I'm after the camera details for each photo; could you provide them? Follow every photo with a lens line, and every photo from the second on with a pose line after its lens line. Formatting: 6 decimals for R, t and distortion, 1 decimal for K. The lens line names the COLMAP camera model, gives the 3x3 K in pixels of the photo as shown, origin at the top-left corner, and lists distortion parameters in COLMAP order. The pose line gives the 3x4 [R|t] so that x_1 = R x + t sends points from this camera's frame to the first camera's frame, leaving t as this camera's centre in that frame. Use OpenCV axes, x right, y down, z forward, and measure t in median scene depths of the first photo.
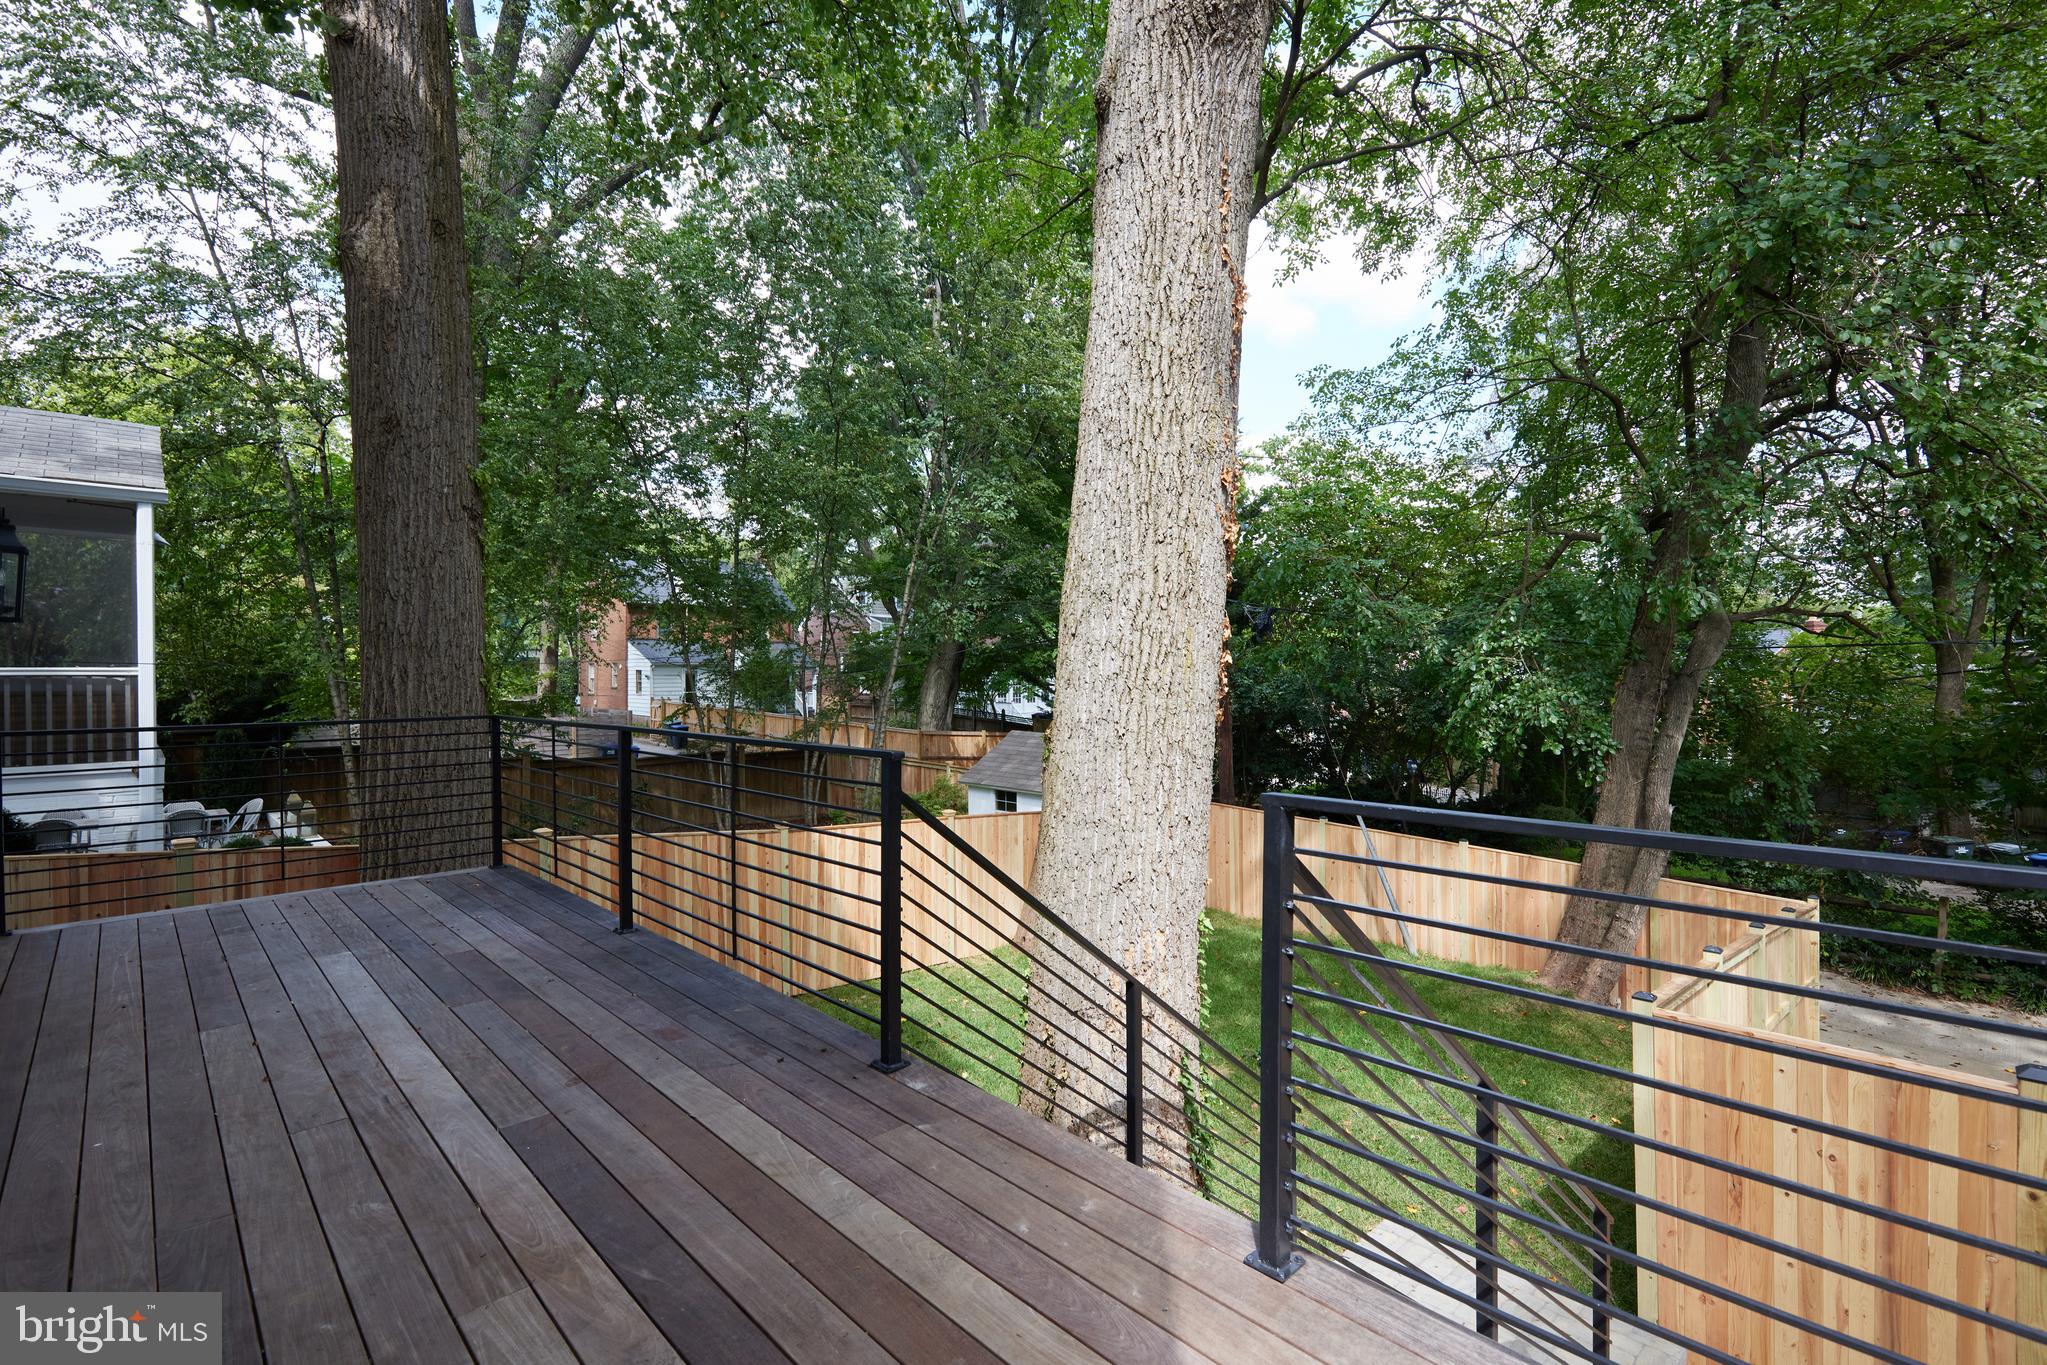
lens RADIAL K [[954.6, 0, 1035.9], [0, 954.6, 680.5], [0, 0, 1]] dist [0.015215, 0.000117]
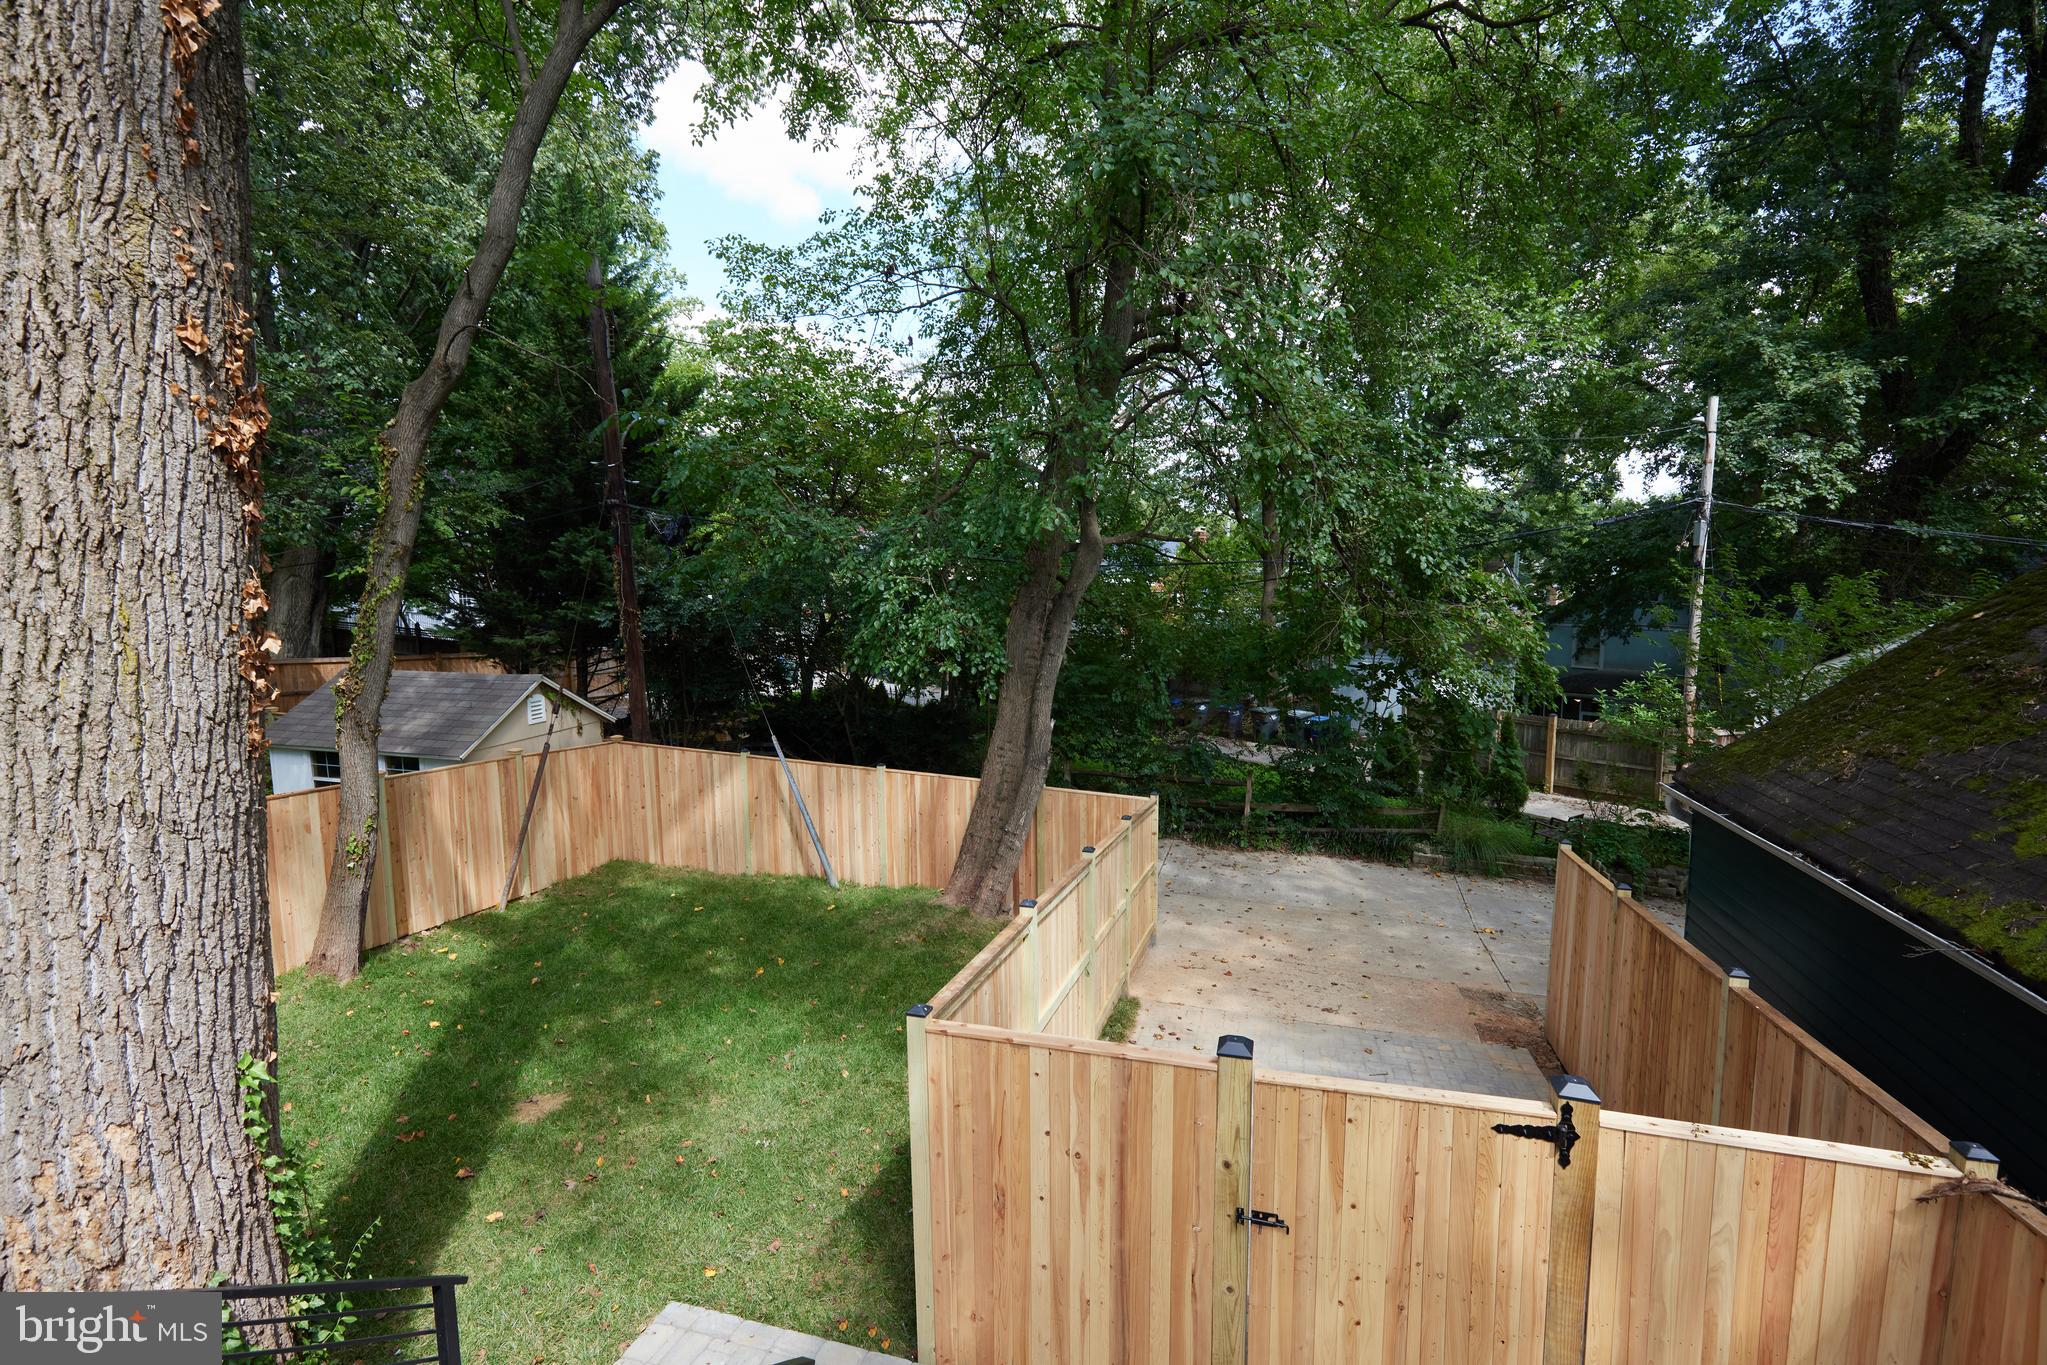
lens RADIAL K [[954.6, 0, 1035.9], [0, 954.6, 680.5], [0, 0, 1]] dist [0.015215, 0.000117]
pose [[0.876189, -0.061763, 0.477994, 0.128669], [0.009608, 0.993796, 0.110799, -0.024673], [-0.481872, -0.092488, 0.871347, 0.086669]]
